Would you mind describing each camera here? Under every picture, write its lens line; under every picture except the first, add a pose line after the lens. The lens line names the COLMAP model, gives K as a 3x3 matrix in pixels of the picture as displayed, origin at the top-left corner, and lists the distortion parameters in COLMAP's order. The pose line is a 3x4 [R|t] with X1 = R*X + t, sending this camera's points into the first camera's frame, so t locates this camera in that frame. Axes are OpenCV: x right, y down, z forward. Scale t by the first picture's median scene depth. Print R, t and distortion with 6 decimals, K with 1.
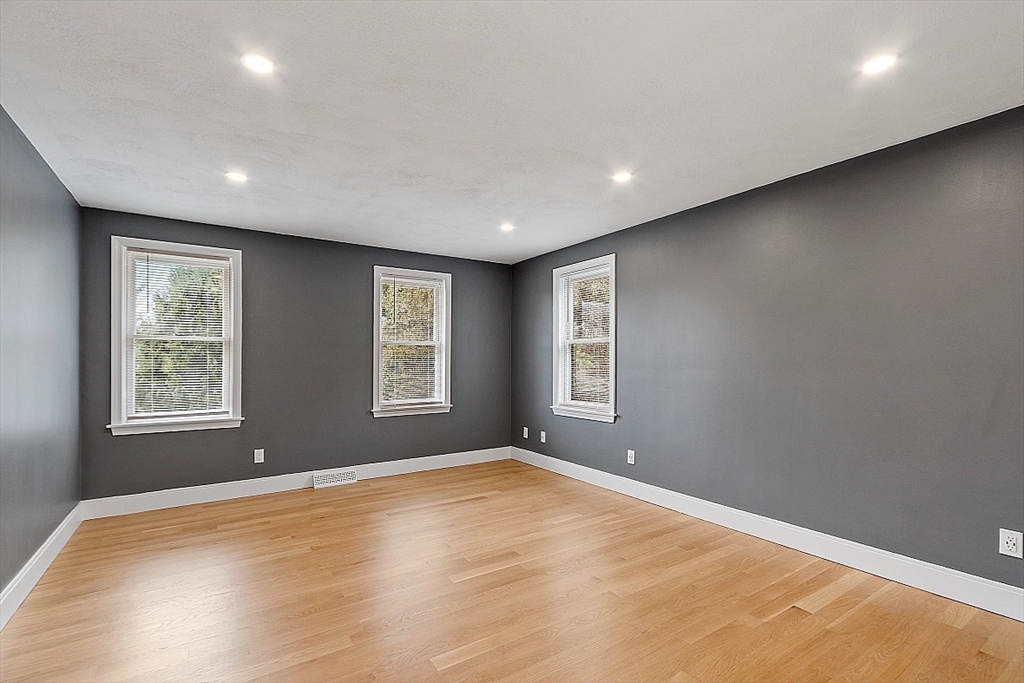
lens RADIAL K [[471.0, 0, 516.7], [0, 471.0, 357.7], [0, 0, 1]] dist [0.001315, -0.000210]
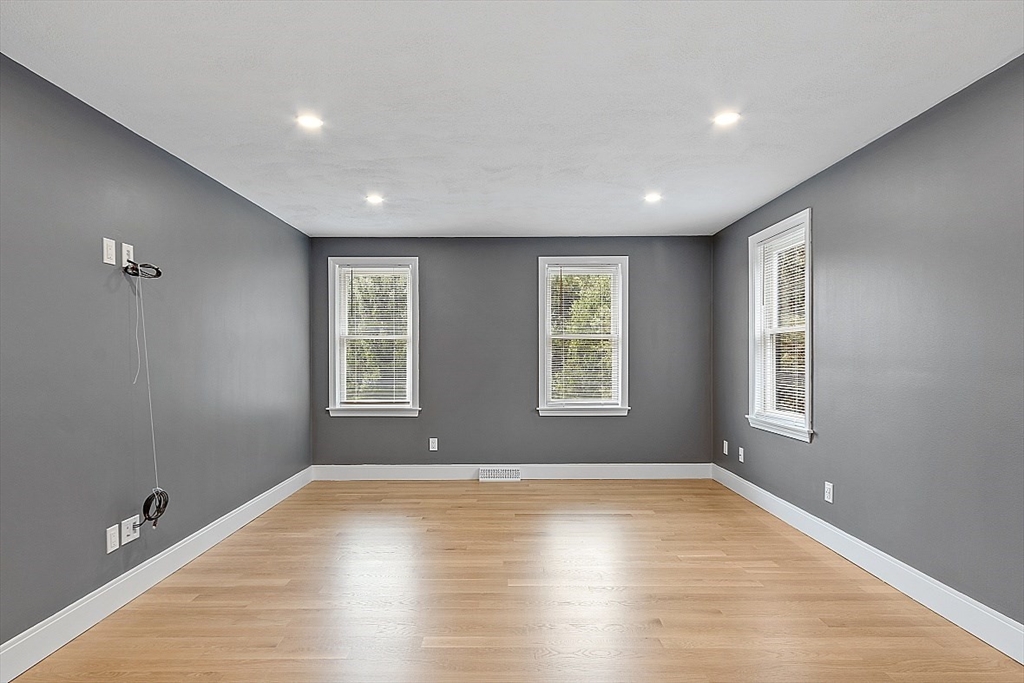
lens RADIAL K [[564.0, 0, 507.8], [0, 564.0, 353.5], [0, 0, 1]] dist [0.001006, 0.000489]
pose [[0.825711, -0.002609, -0.564088, 0.326832], [0.004920, 0.999985, 0.002578, -0.003096], [0.564072, -0.004904, 0.825711, 0.023760]]
